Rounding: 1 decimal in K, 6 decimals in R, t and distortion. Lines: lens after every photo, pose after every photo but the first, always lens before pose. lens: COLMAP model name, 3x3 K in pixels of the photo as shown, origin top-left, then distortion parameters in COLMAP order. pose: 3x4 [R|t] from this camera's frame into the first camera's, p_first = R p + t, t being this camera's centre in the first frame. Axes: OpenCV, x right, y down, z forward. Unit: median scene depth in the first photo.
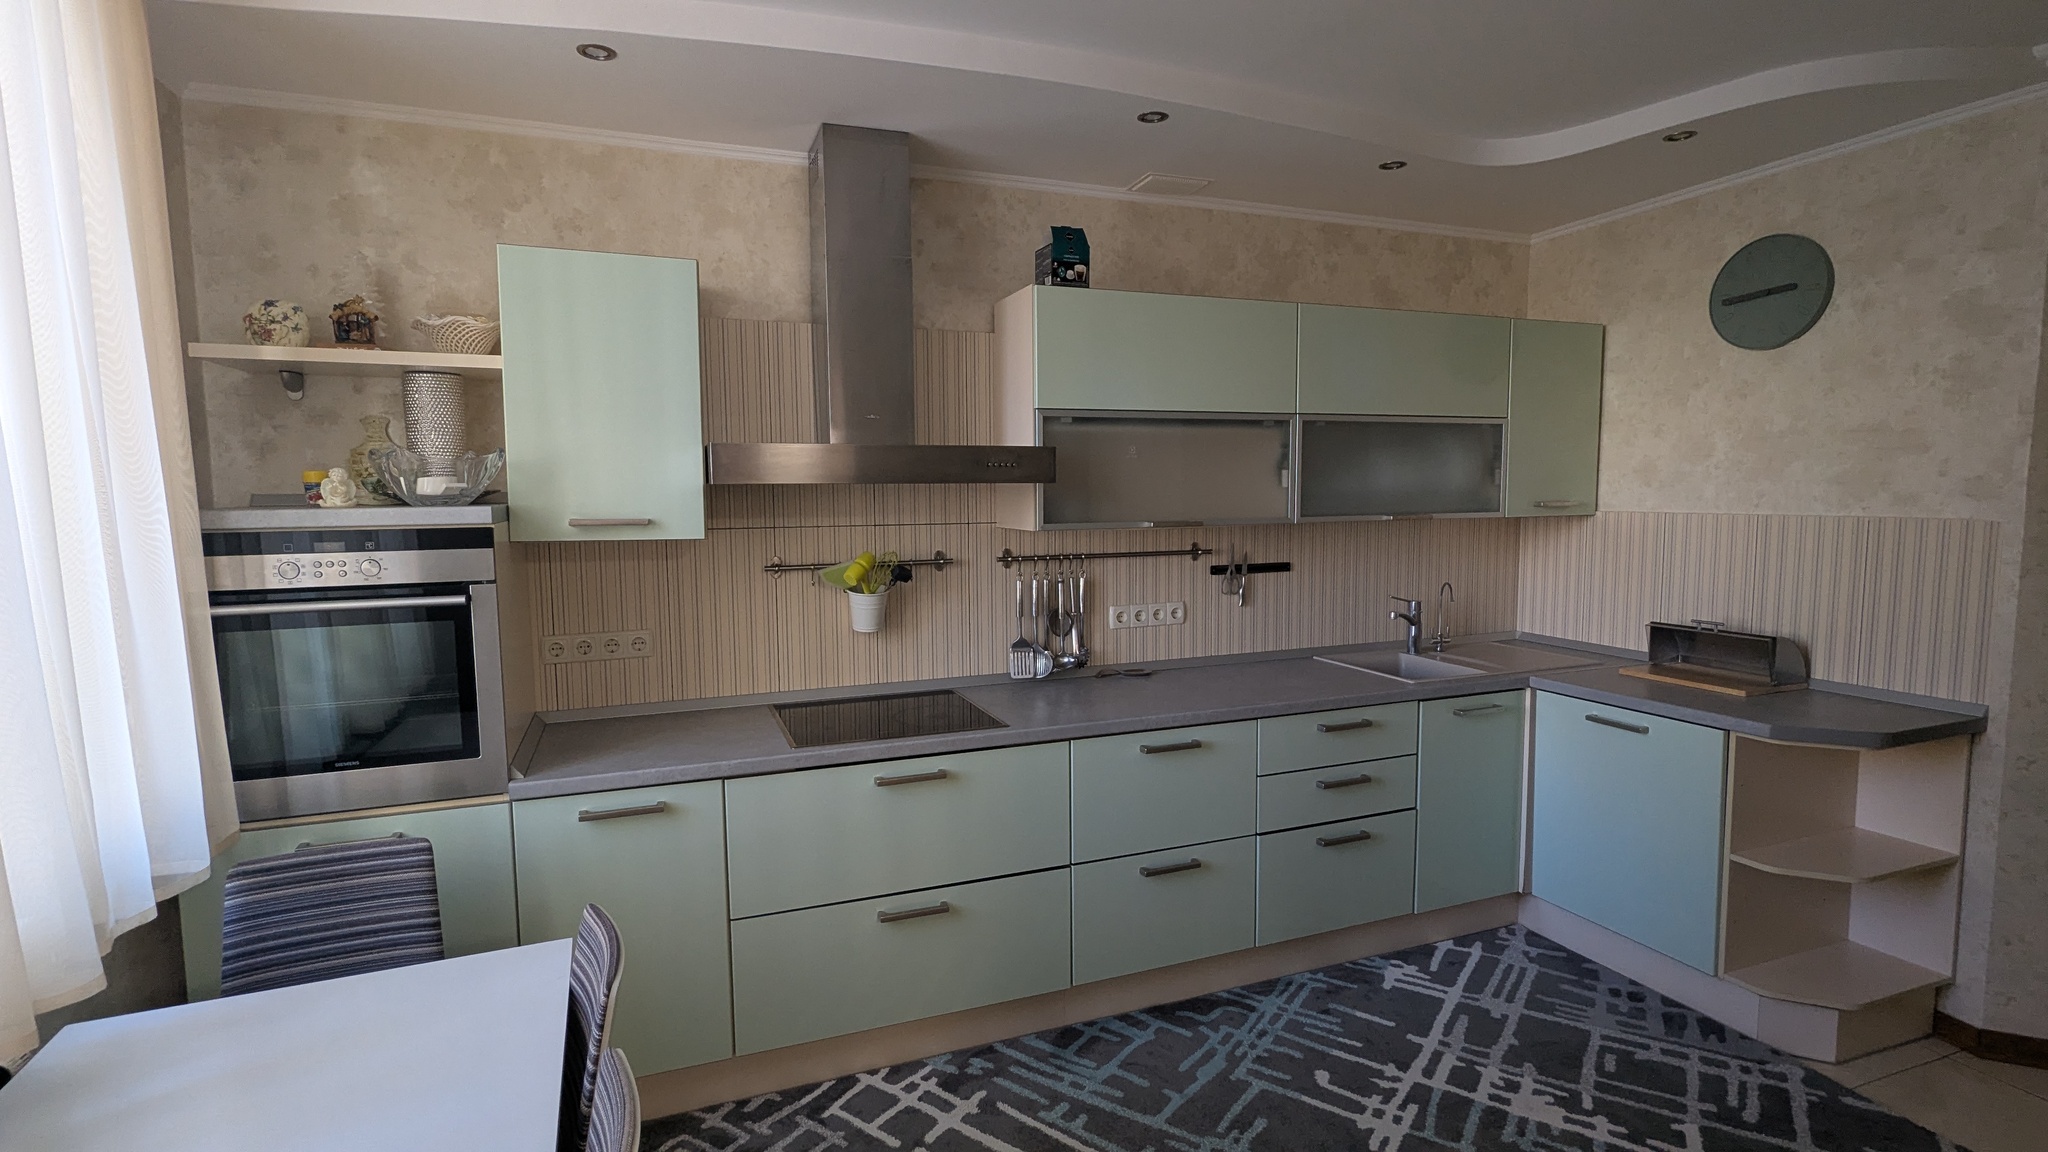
lens RADIAL K [[960.2, 0, 1020.4], [0, 960.2, 576.4], [0, 0, 1]] dist [-0.004052, -0.000554]
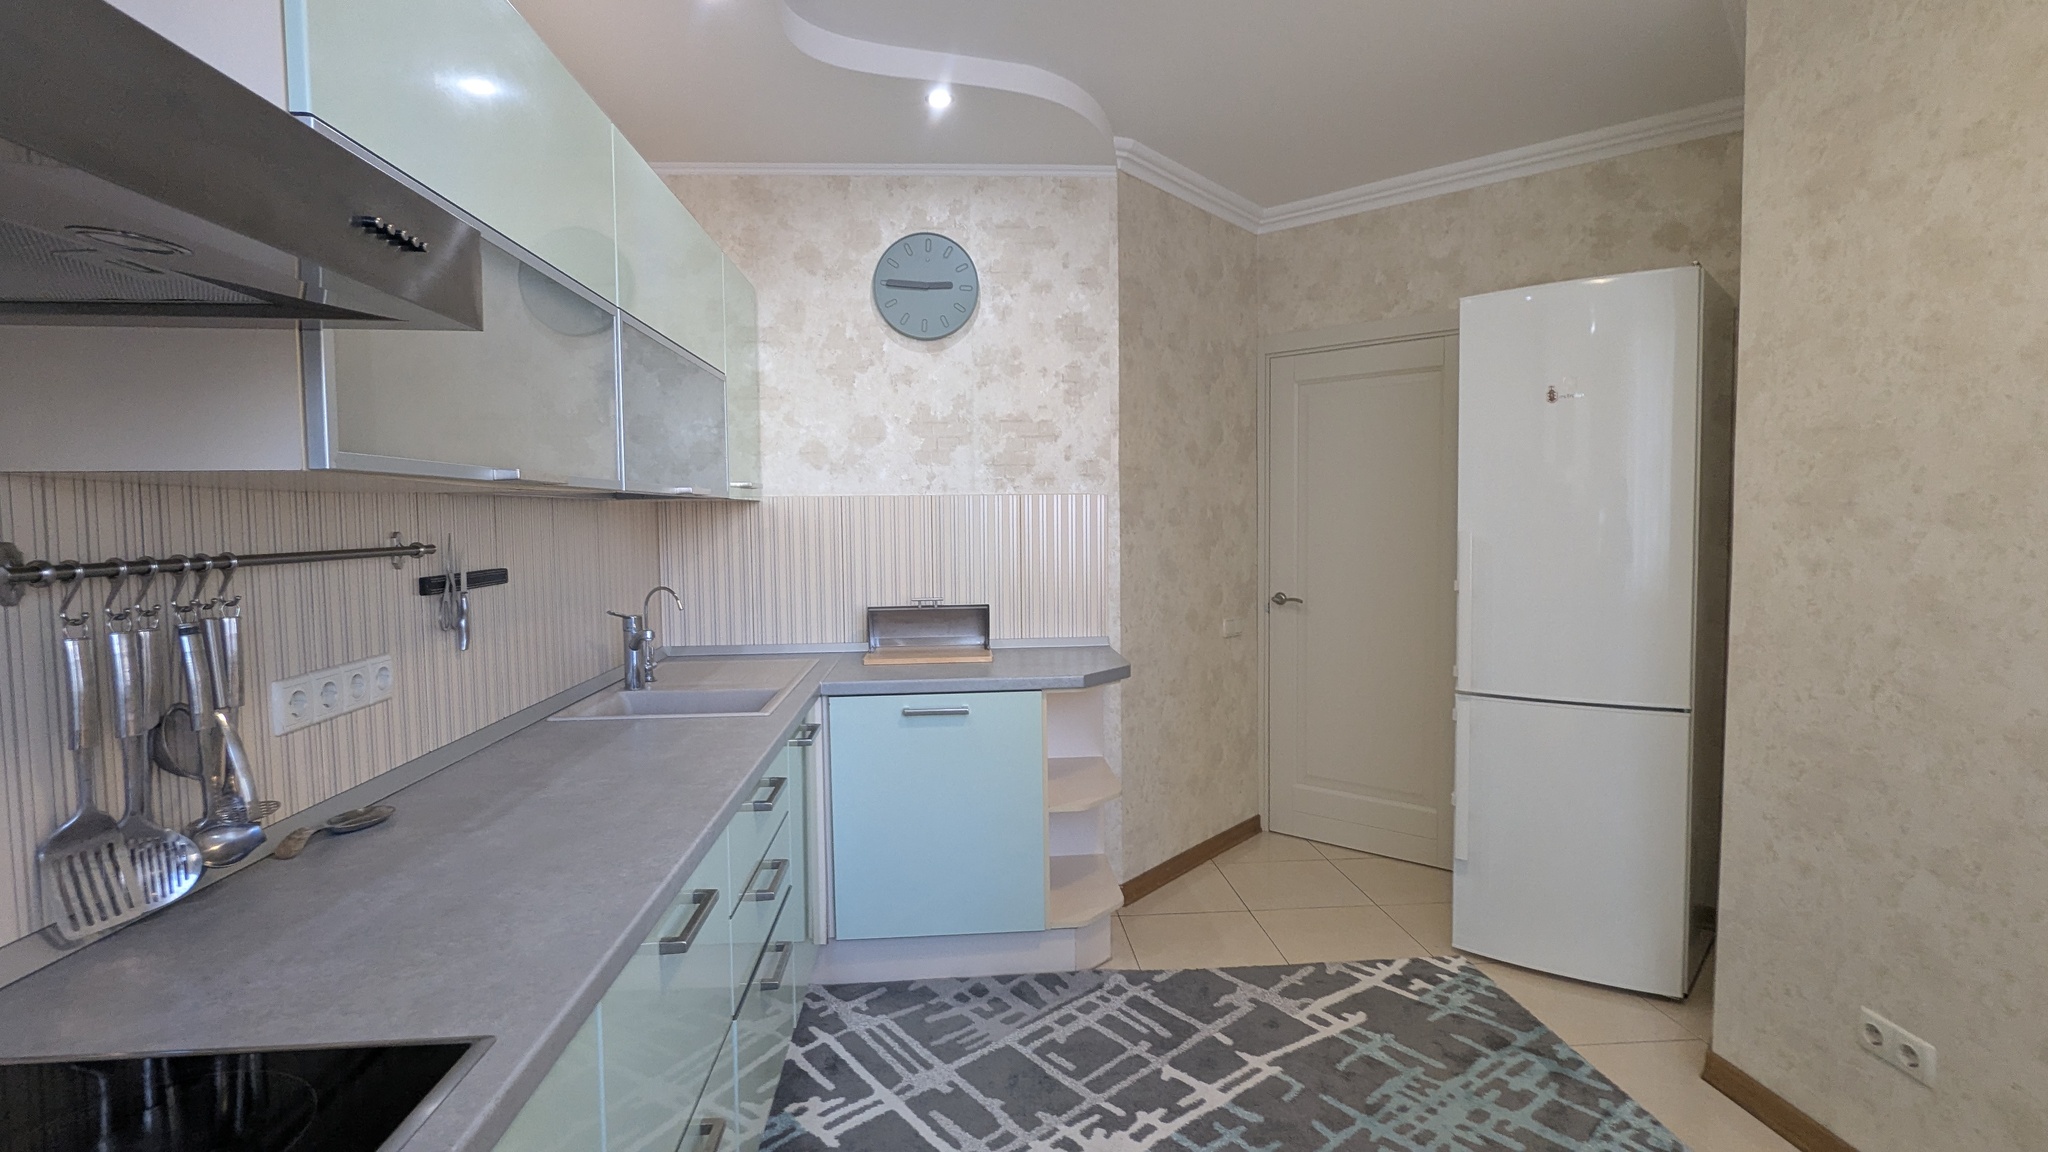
lens RADIAL K [[960.2, 0, 1023.7], [0, 960.2, 578.6], [0, 0, 1]] dist [-0.004052, -0.000554]
pose [[0.286555, -0.055305, 0.956466, -0.238709], [0.095731, 0.994989, 0.028852, 0.006512], [-0.953269, 0.083296, 0.290413, 0.648831]]
